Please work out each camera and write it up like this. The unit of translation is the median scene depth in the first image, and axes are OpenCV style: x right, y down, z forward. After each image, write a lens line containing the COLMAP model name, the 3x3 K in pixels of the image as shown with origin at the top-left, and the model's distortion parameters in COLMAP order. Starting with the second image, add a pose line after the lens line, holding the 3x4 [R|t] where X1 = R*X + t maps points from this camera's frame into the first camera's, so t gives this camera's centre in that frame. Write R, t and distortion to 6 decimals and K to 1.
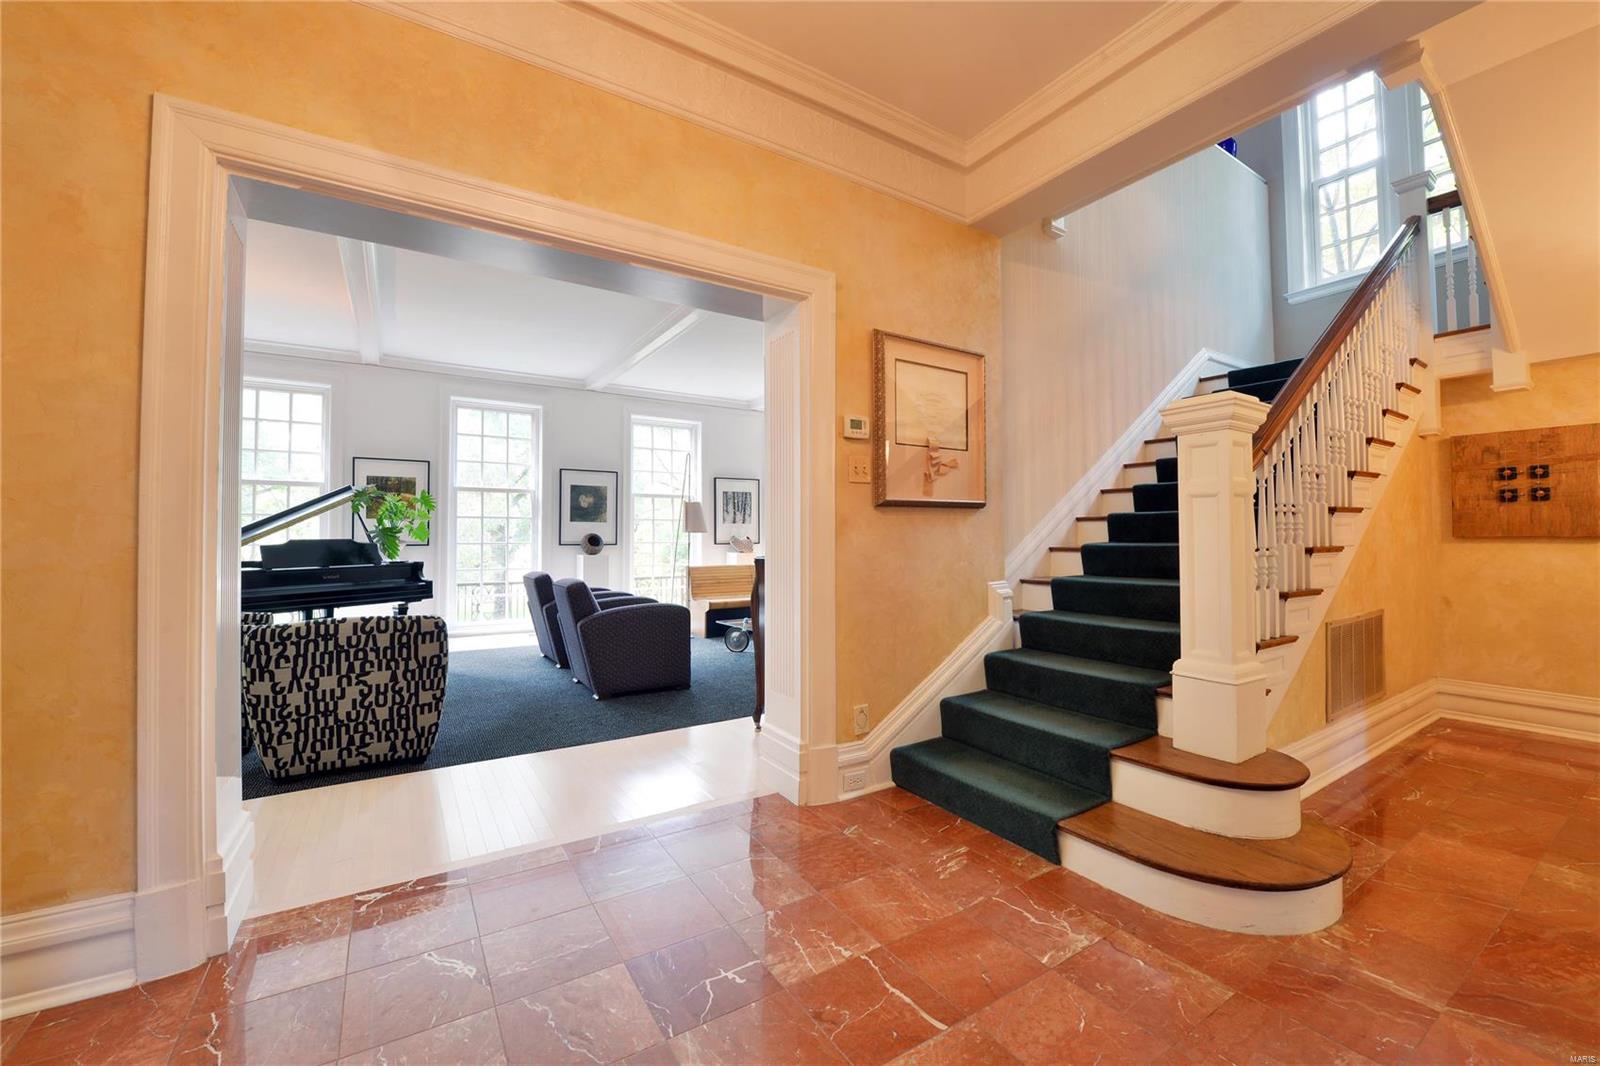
lens RADIAL K [[638.9, 0, 803.5], [0, 638.9, 526.4], [0, 0, 1]] dist [-0.019734, -0.000748]
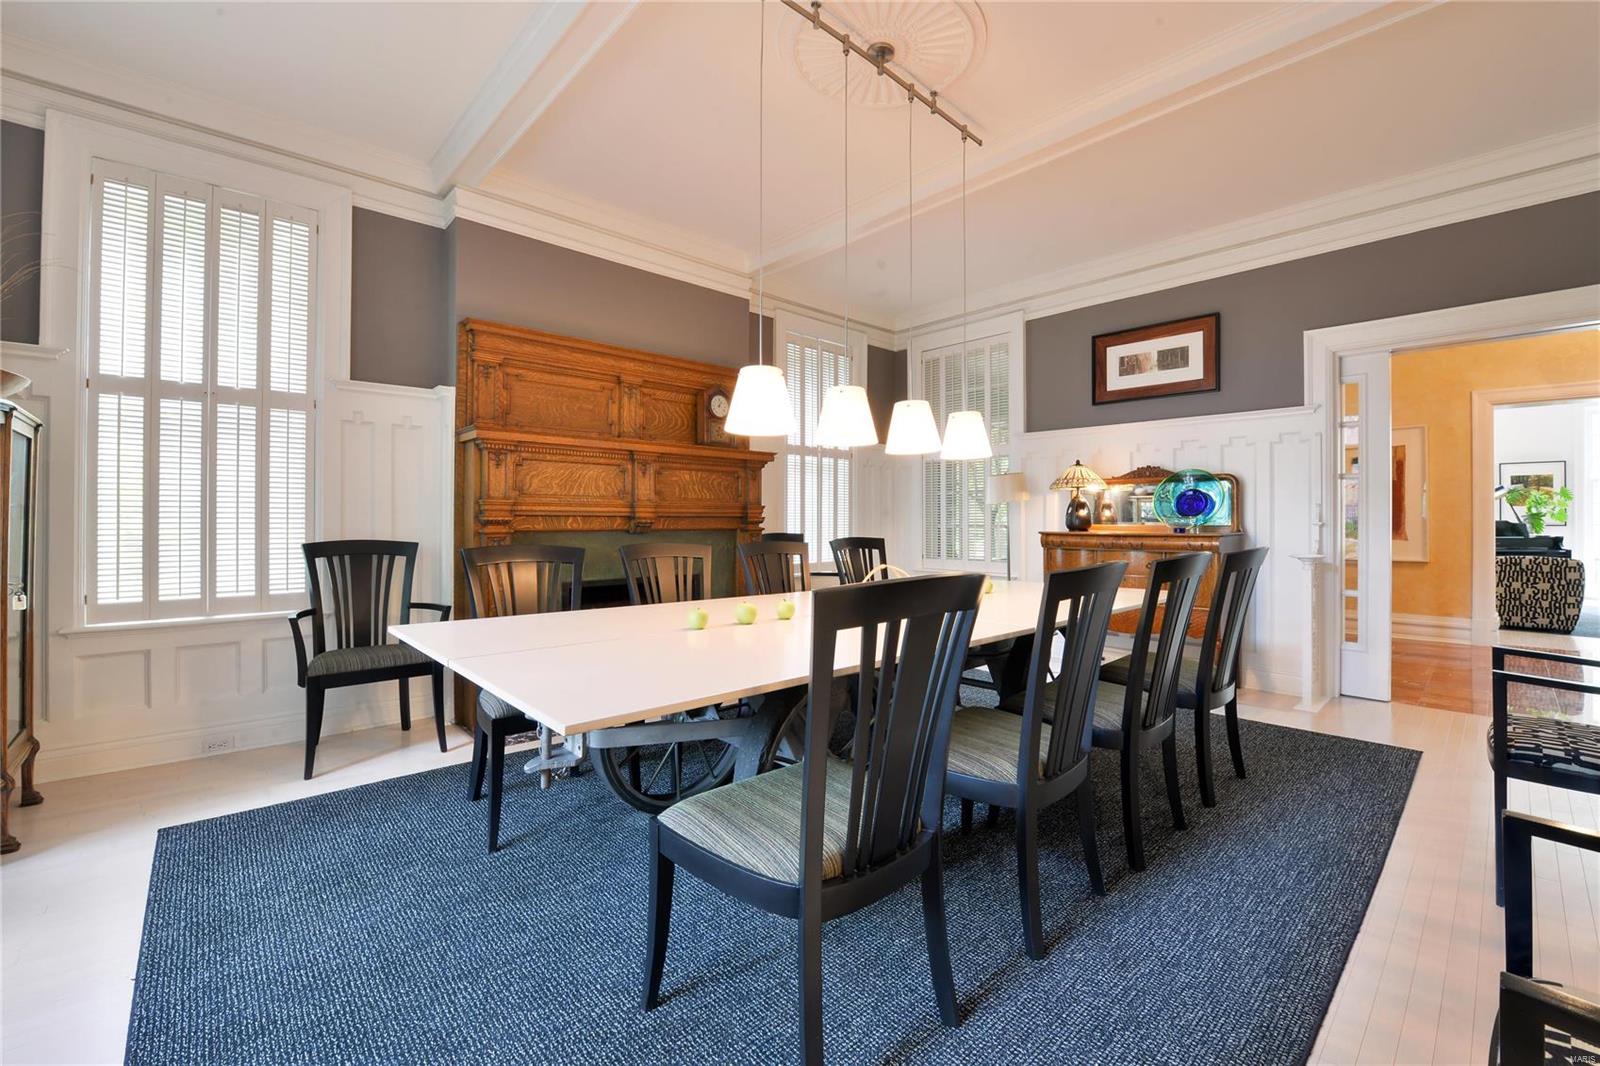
lens RADIAL K [[663.6, 0, 826.1], [0, 663.6, 518.2], [0, 0, 1]] dist [-0.027918, -0.000033]
pose [[0.188193, -0.002332, -0.982129, 0.928685], [0.016284, 0.999867, 0.000746, -0.025630], [0.981997, -0.016134, 0.188206, -1.665042]]
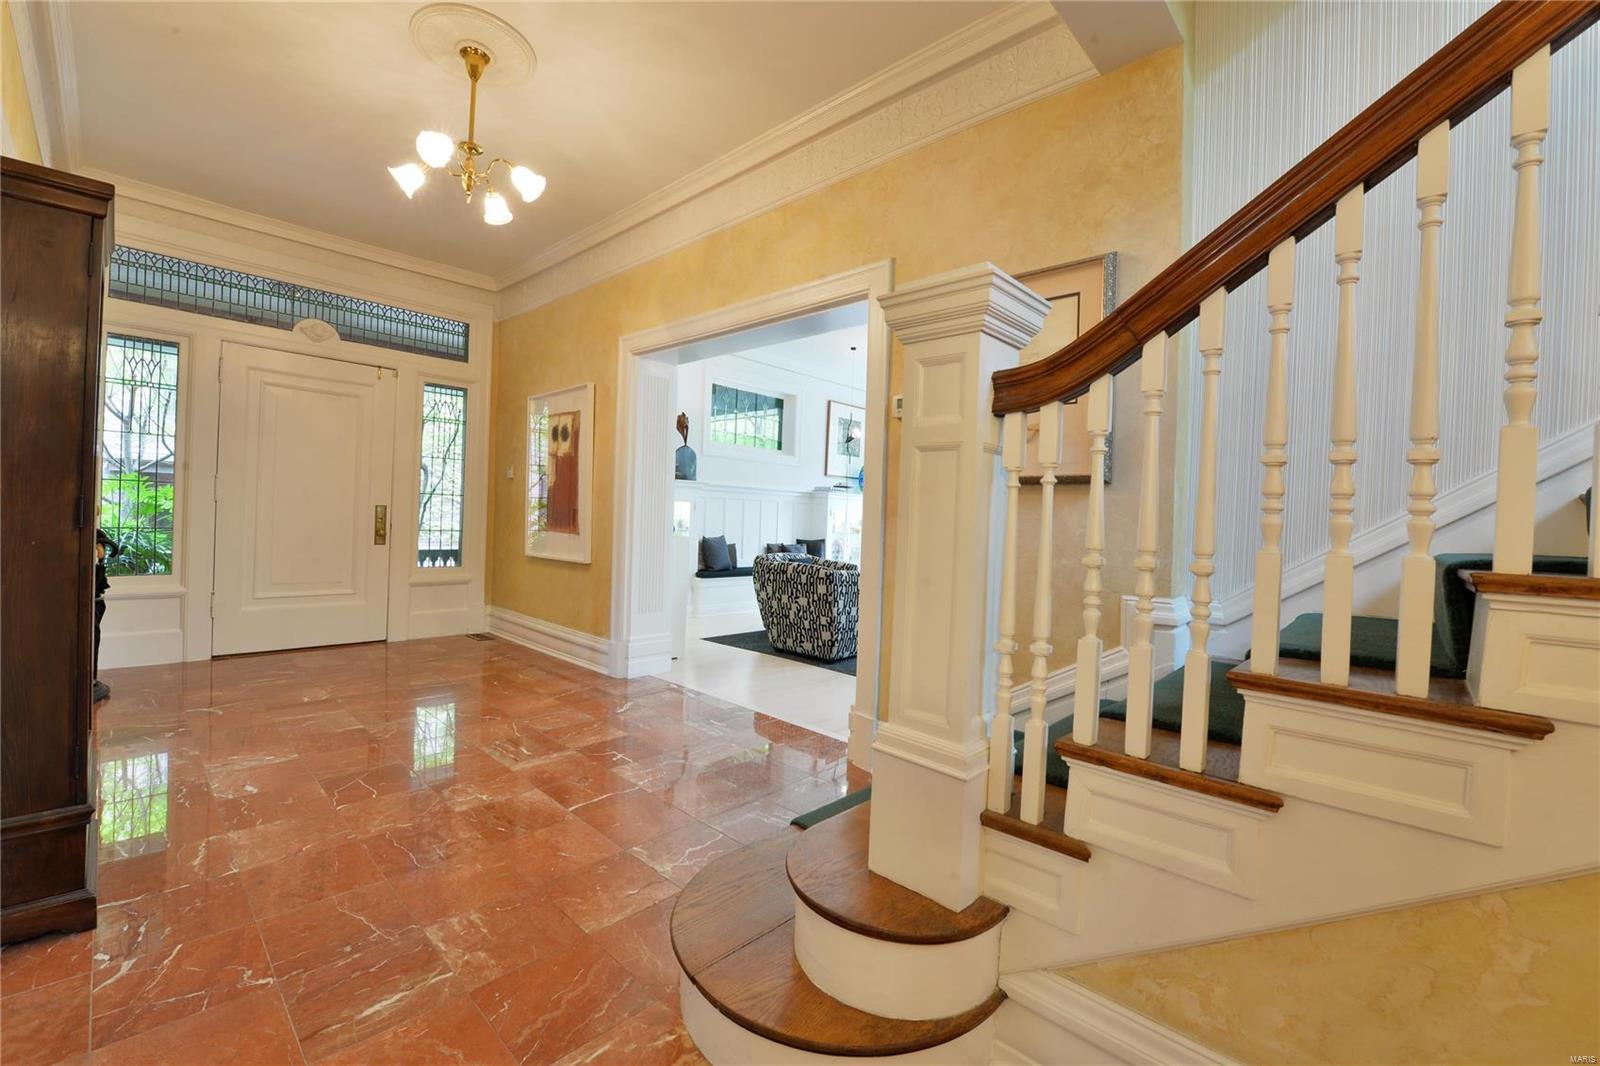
lens RADIAL K [[653.9, 0, 776.6], [0, 653.9, 520.7], [0, 0, 1]] dist [-0.019888, -0.000126]
pose [[0.227718, 0.015857, -0.973598, 0.913837], [-0.018535, 0.999757, 0.011947, 0.011831], [0.973551, 0.015325, 0.227957, 0.526002]]
